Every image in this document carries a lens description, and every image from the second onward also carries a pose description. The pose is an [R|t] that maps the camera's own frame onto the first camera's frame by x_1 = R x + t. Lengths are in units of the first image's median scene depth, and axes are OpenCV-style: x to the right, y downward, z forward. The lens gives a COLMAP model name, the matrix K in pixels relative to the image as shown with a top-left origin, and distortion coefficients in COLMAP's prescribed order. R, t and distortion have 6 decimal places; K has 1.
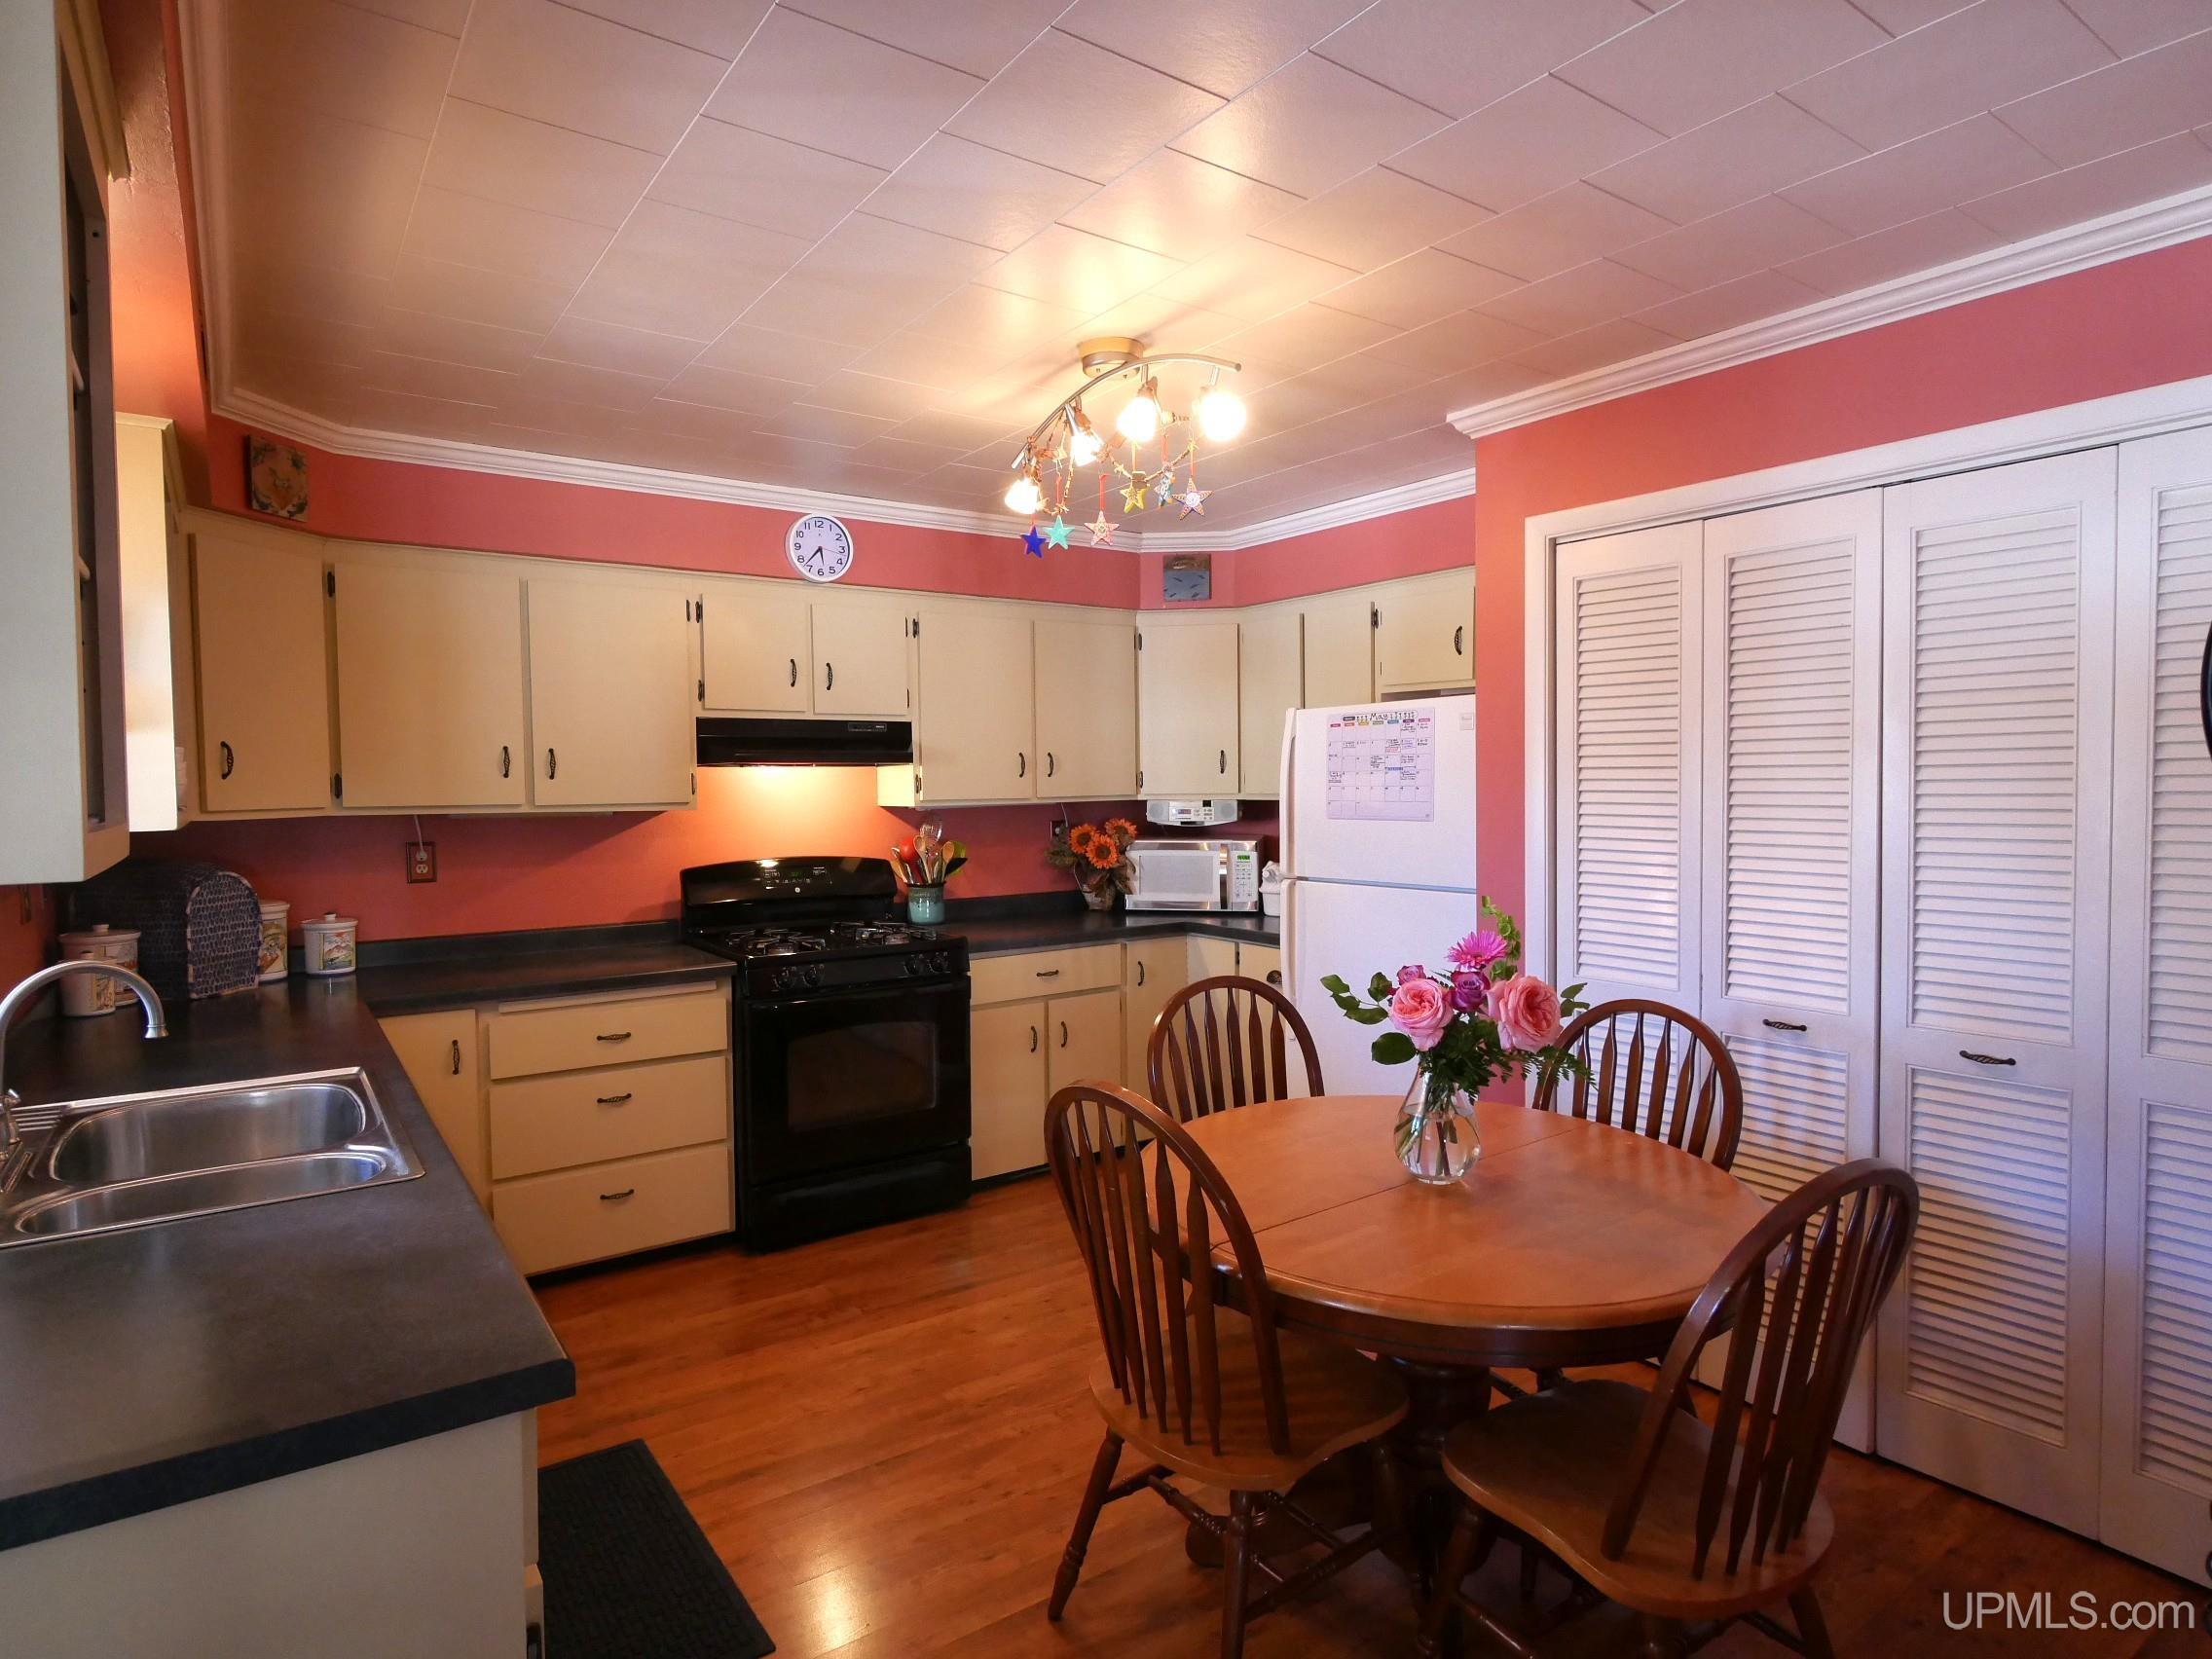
lens RADIAL K [[1245.5, 0, 1106.0], [0, 1245.5, 829.5], [0, 0, 1]] dist [-0.003533, -0.001201]
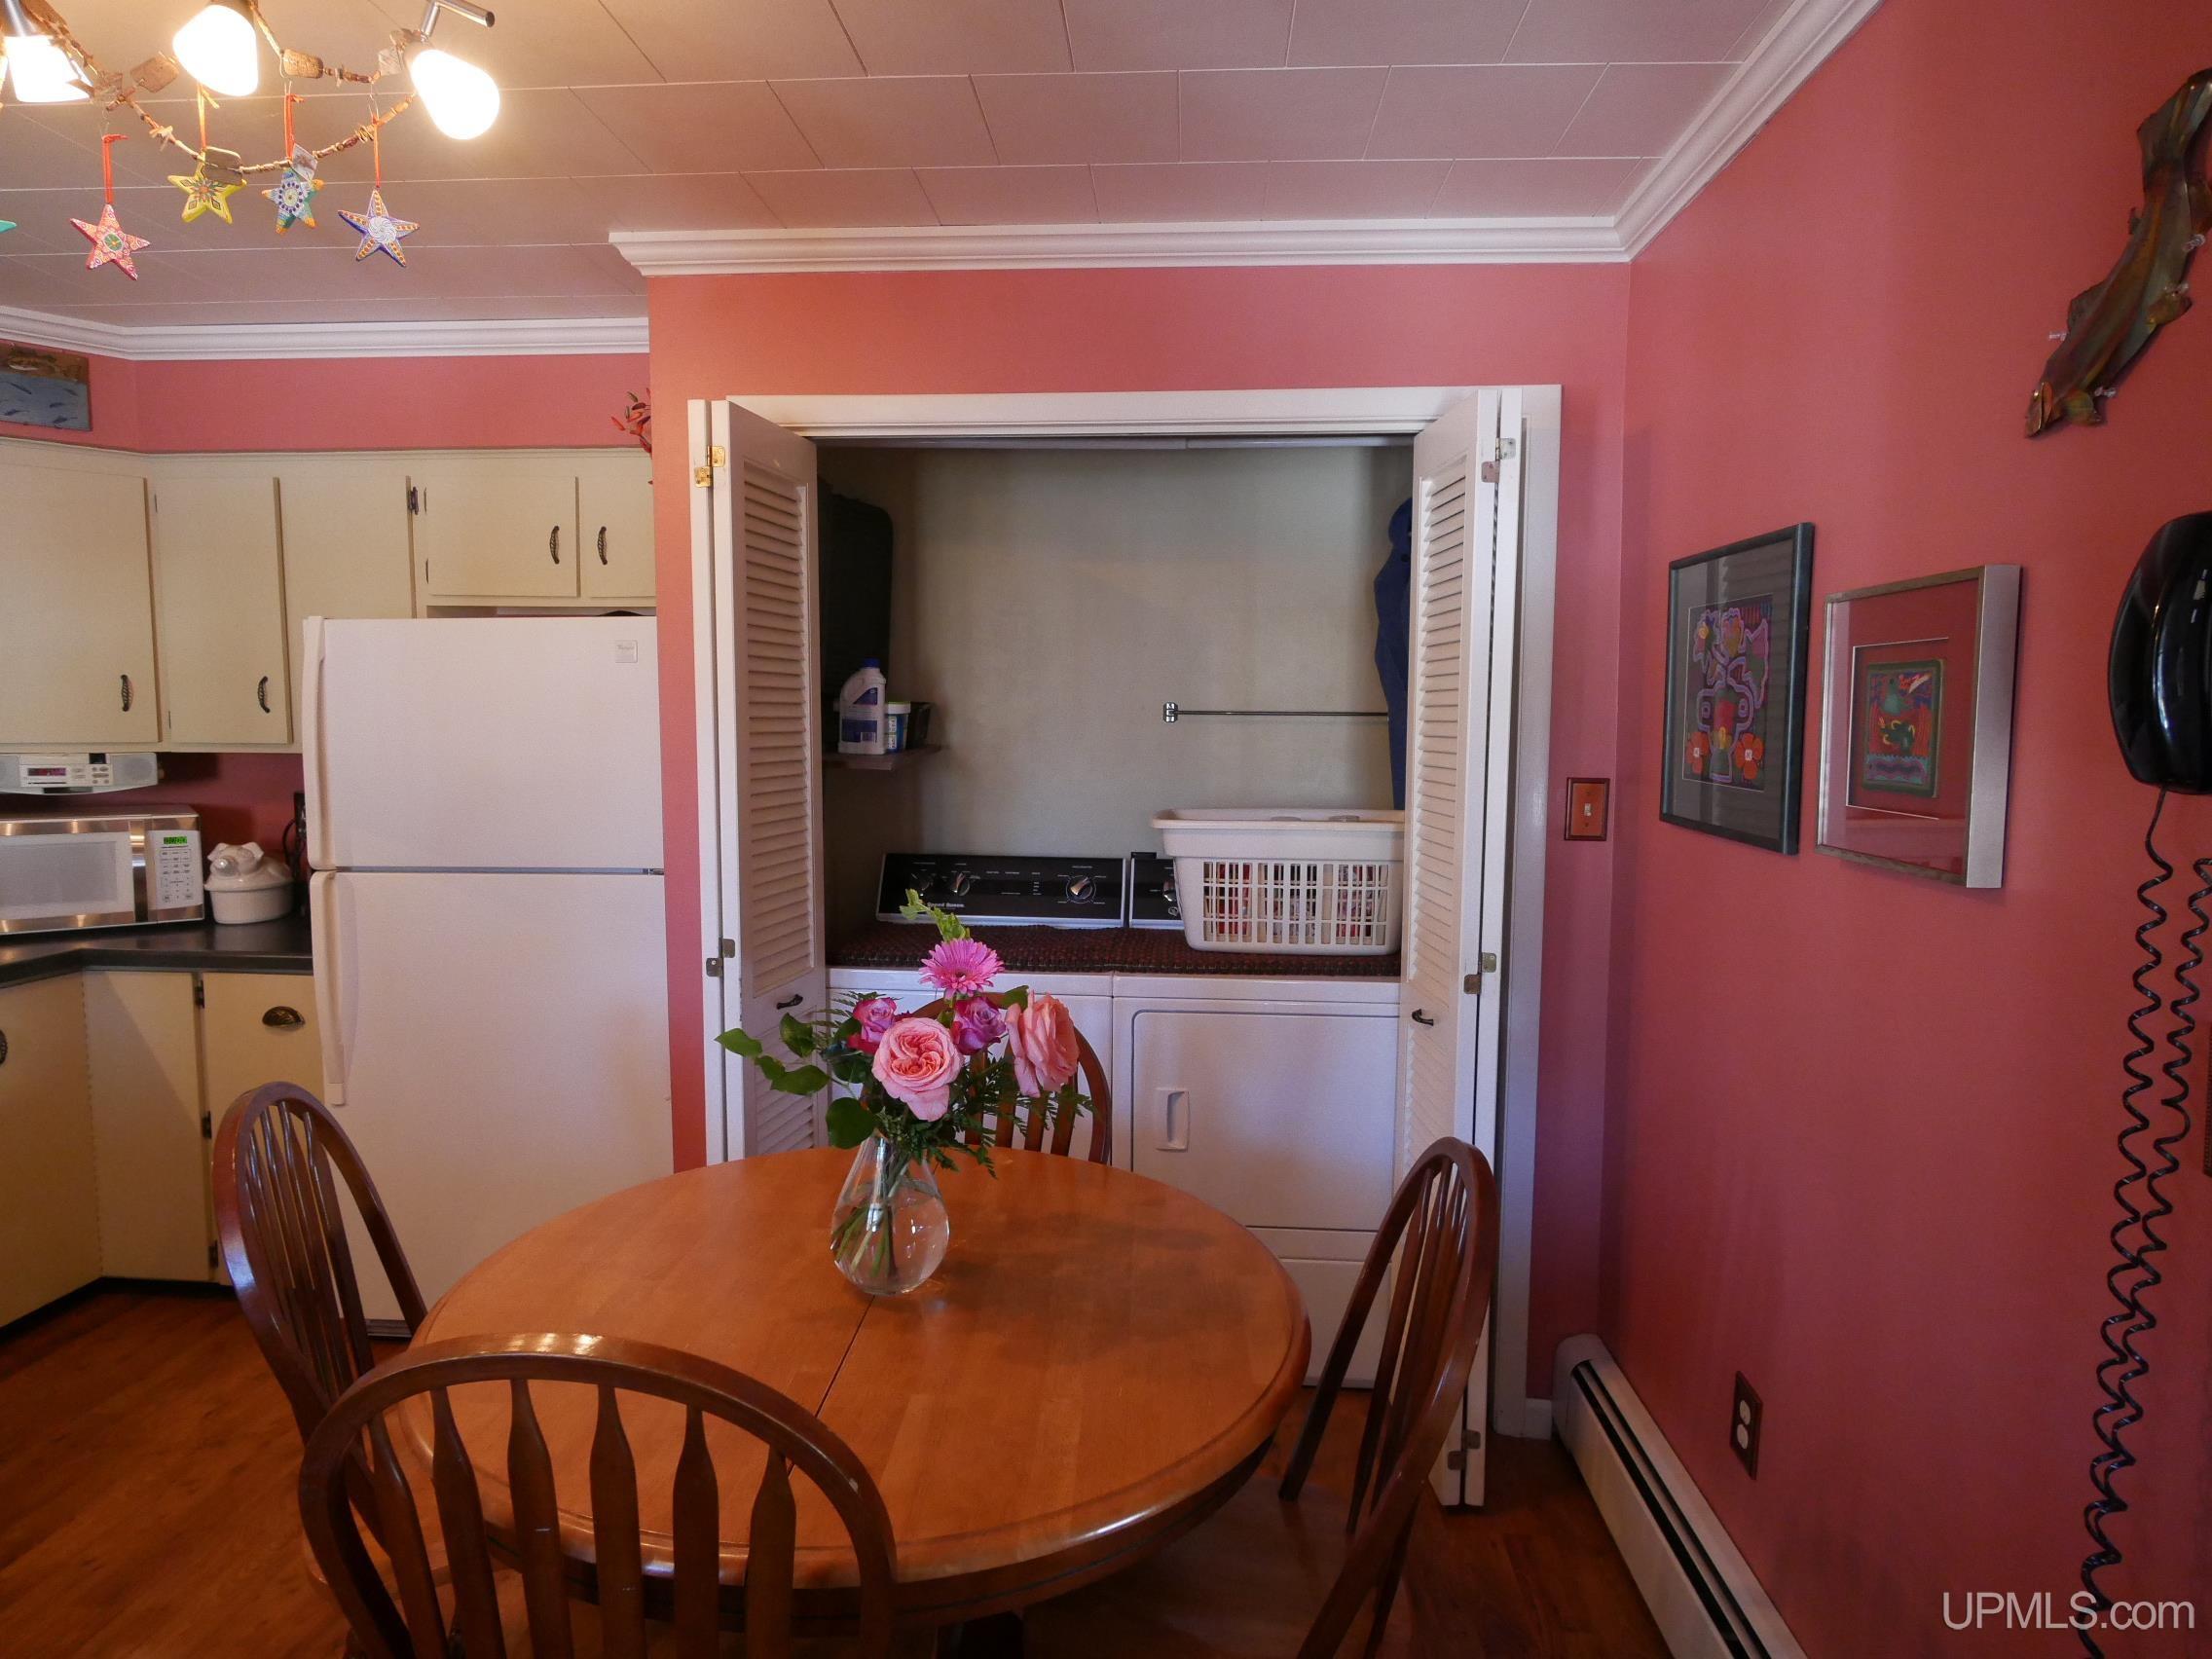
lens RADIAL K [[1269.3, 0, 1106.0], [0, 1269.3, 829.5], [0, 0, 1]] dist [-0.003400, 0.001566]
pose [[0.633059, -0.051759, 0.772371, -0.106574], [0.018167, 0.998481, 0.052021, -0.010129], [-0.773890, -0.018900, 0.633037, 0.221609]]
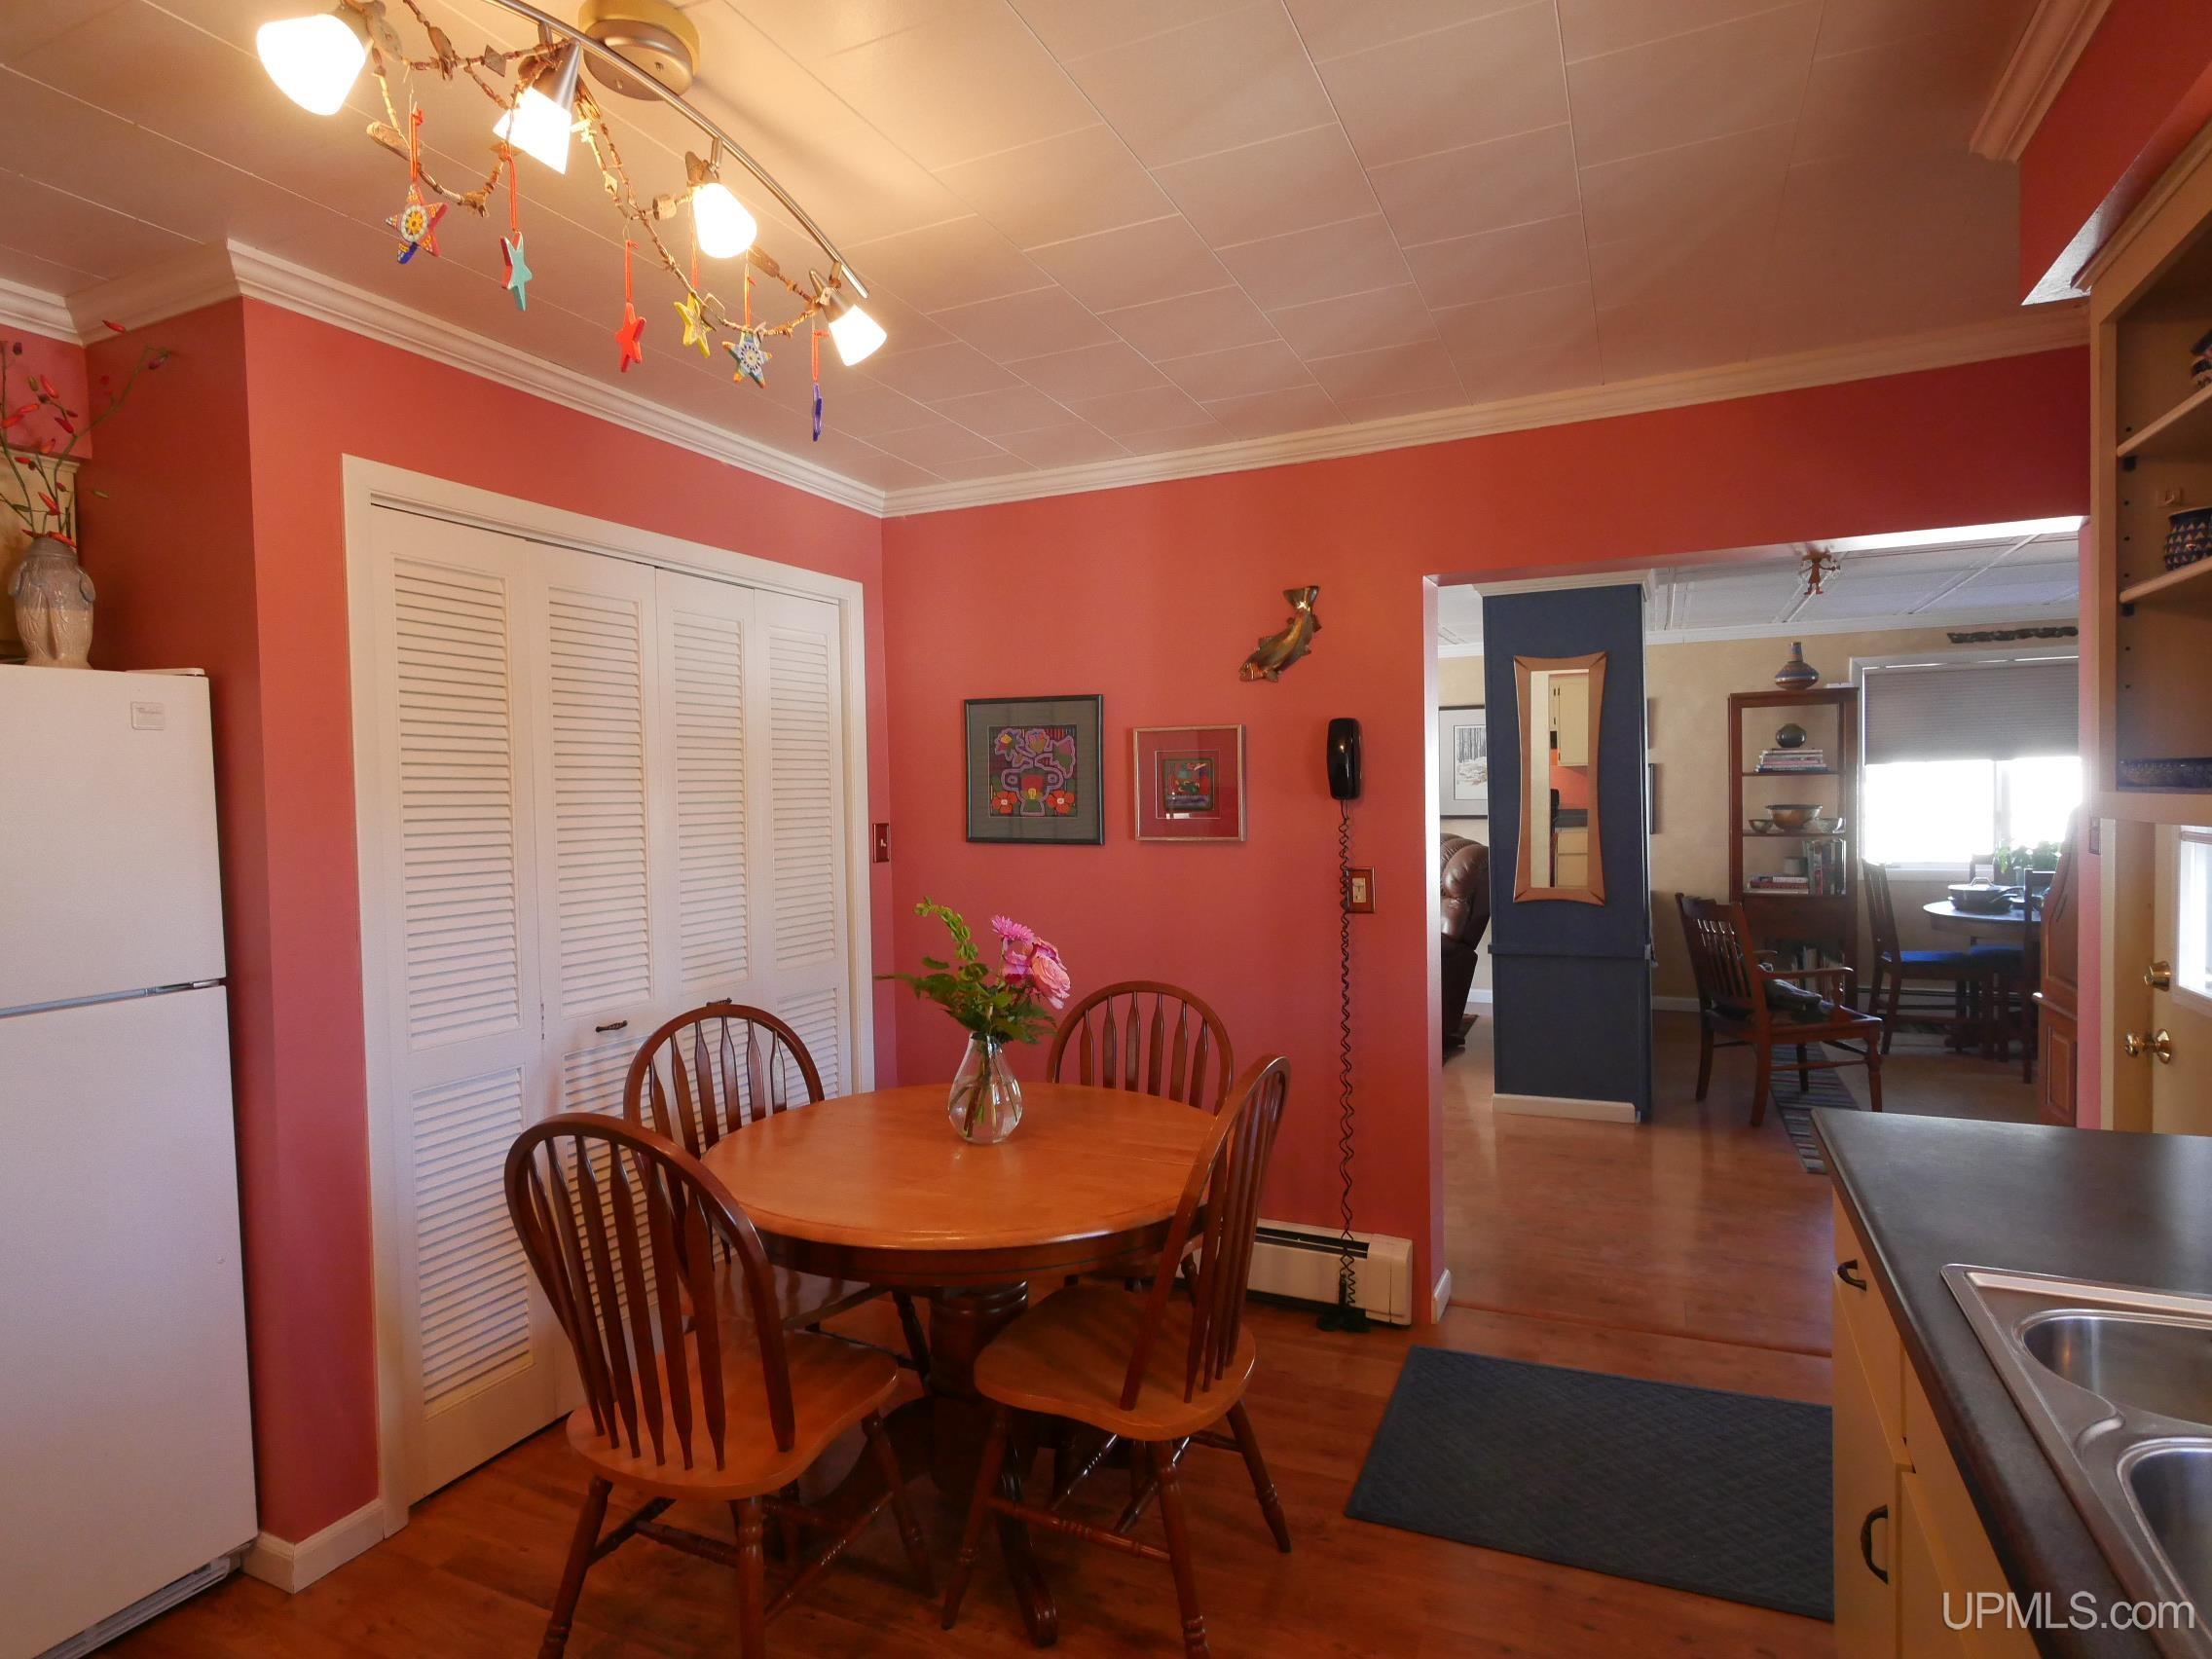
lens RADIAL K [[1206.9, 0, 1106.0], [0, 1206.9, 829.5], [0, 0, 1]] dist [-0.003645, -0.000583]
pose [[-0.517088, -0.007243, 0.855902, -0.455315], [0.058848, 0.997297, 0.043992, -0.028759], [-0.853907, 0.073116, -0.515264, 0.890515]]
